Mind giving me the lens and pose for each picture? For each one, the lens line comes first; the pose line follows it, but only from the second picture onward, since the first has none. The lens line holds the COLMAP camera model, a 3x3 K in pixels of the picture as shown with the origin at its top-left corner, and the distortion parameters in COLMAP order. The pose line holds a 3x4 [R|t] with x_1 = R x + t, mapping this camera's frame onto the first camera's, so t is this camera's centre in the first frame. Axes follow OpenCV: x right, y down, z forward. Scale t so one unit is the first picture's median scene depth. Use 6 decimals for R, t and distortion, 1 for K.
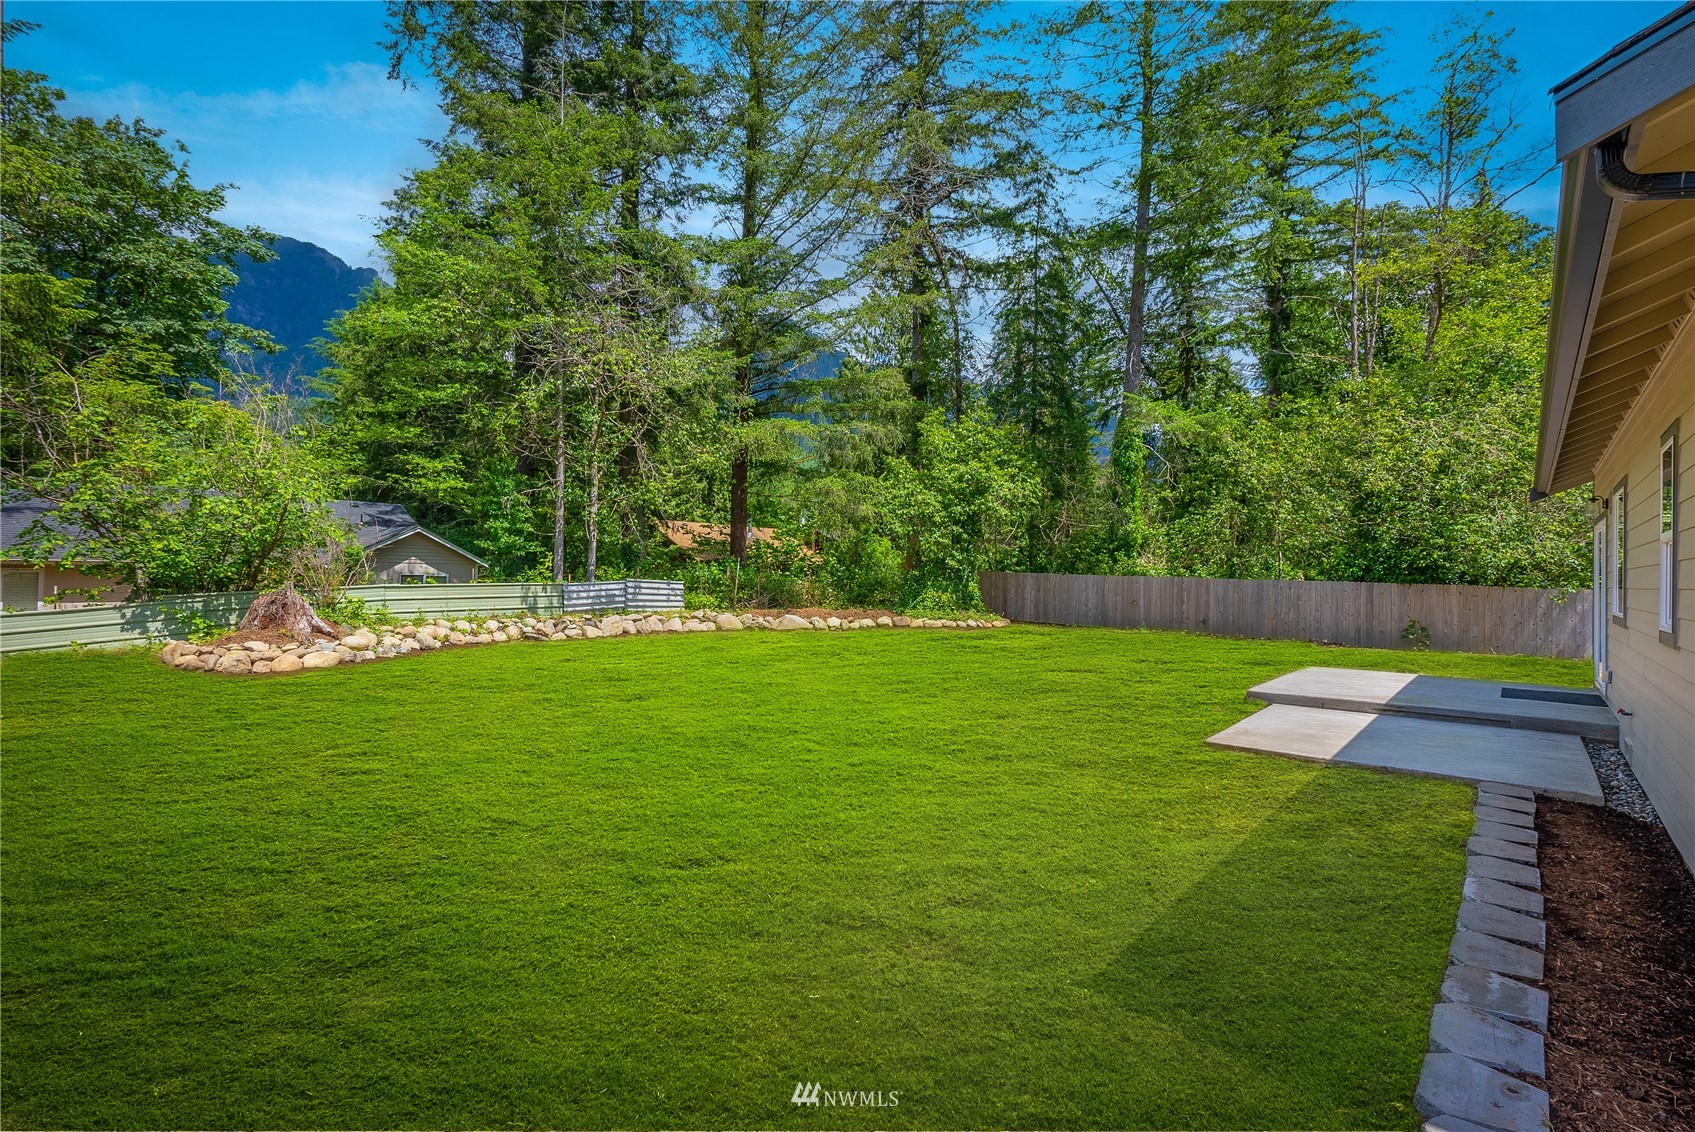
lens RADIAL K [[779.4, 0, 843.0], [0, 779.4, 550.6], [0, 0, 1]] dist [-0.001188, 0.001931]
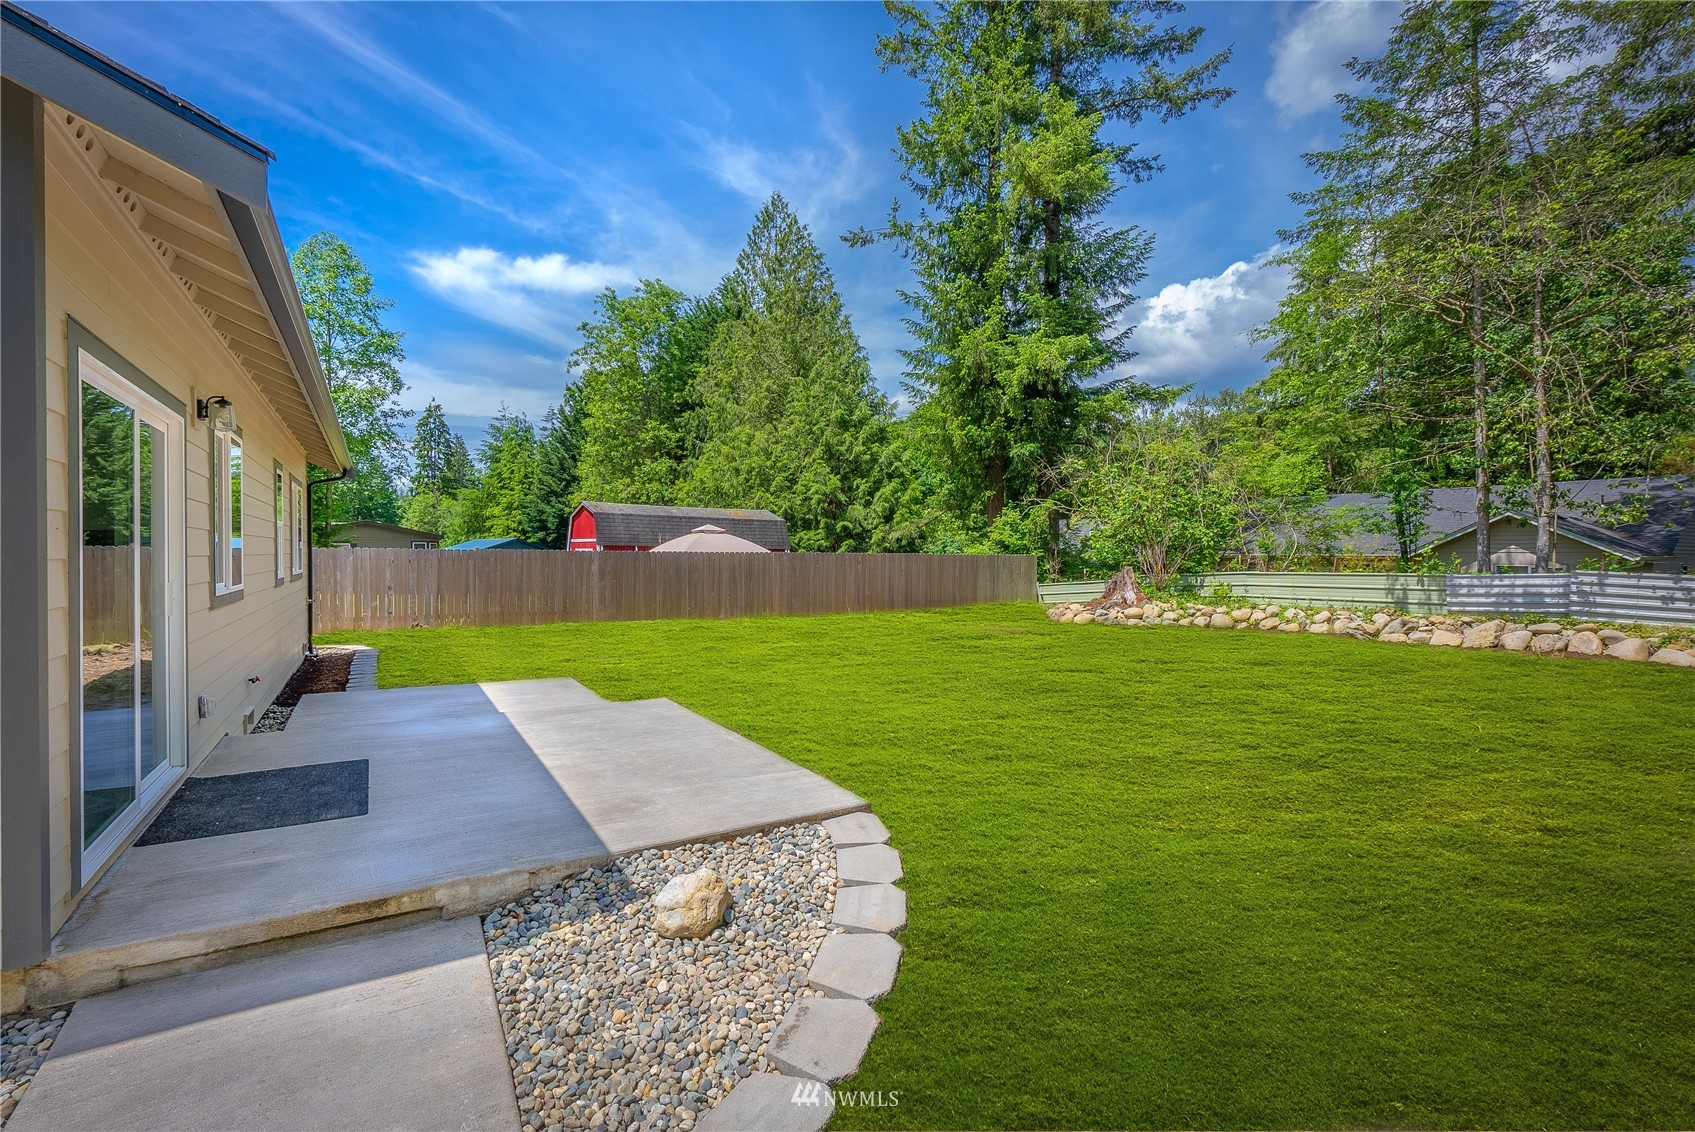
lens RADIAL K [[779.4, 0, 854.8], [0, 779.4, 554.1], [0, 0, 1]] dist [-0.001188, 0.001931]
pose [[0.992331, 0.061732, 0.107088, -0.281617], [-0.063452, 0.997904, 0.012722, 0.014029], [-0.106078, -0.019419, 0.994168, 0.089943]]
